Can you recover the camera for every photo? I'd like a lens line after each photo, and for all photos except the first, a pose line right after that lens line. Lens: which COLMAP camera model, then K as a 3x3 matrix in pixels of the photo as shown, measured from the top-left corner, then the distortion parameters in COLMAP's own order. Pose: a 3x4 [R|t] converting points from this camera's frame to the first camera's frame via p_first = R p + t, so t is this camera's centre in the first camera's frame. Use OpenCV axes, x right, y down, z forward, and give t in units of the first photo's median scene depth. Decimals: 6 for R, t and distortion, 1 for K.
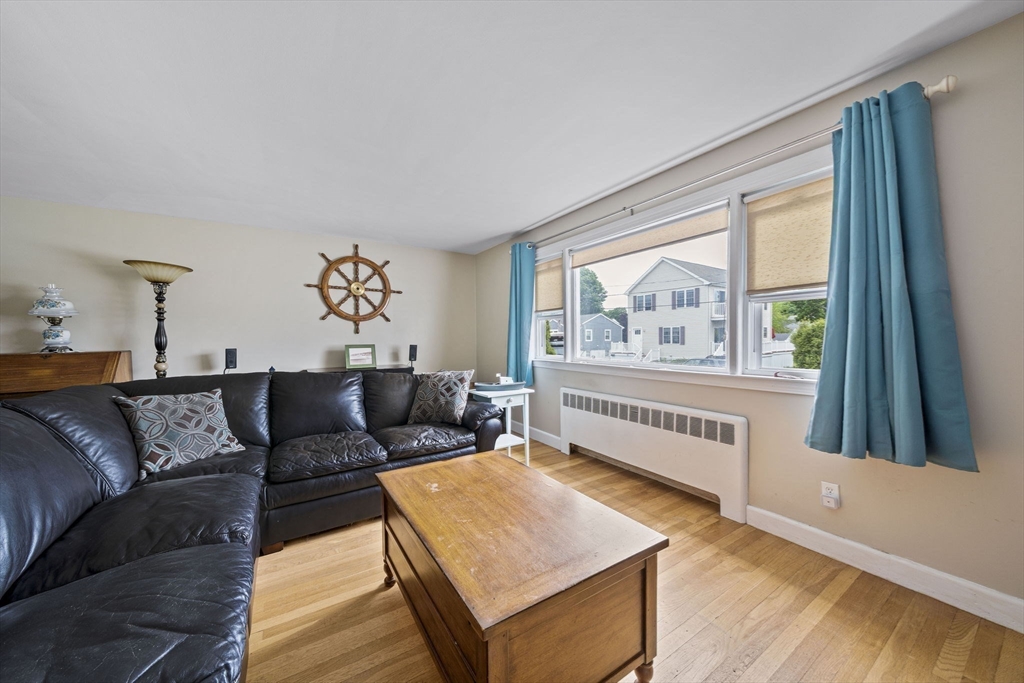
lens RADIAL K [[350.7, 0, 510.0], [0, 350.7, 344.1], [0, 0, 1]] dist [-0.007644, 0.000162]
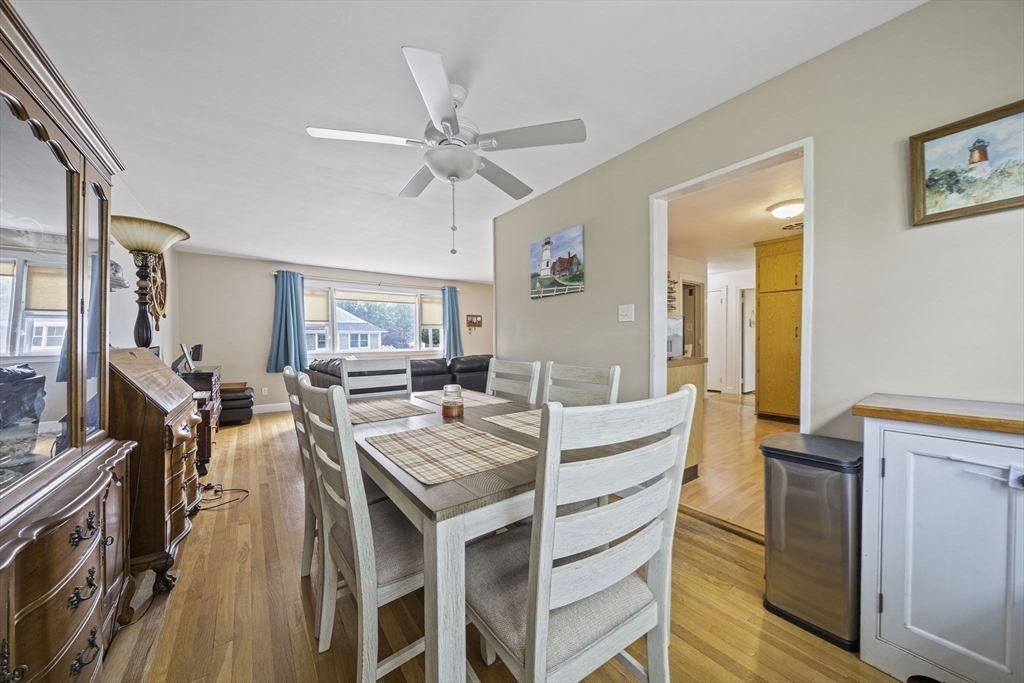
lens RADIAL K [[350.7, 0, 511.4], [0, 350.7, 341.2], [0, 0, 1]] dist [-0.007644, 0.000162]
pose [[-0.094599, 0.007040, 0.995491, -1.361968], [0.025963, 0.999652, -0.004602, 0.021659], [-0.995177, 0.025411, -0.094749, 0.249068]]
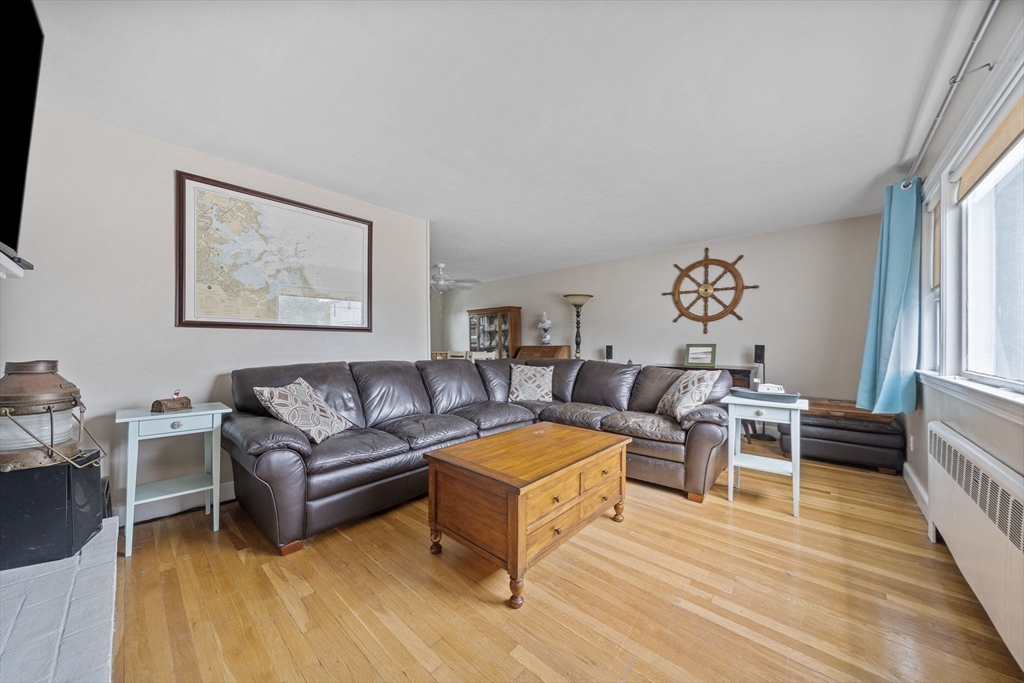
lens RADIAL K [[350.7, 0, 505.7], [0, 350.7, 341.4], [0, 0, 1]] dist [-0.007644, 0.000162]
pose [[0.267964, 0.000973, -0.963428, 0.420794], [-0.016995, 0.999849, -0.003717, 0.007828], [0.963279, 0.017369, 0.267940, 0.155403]]
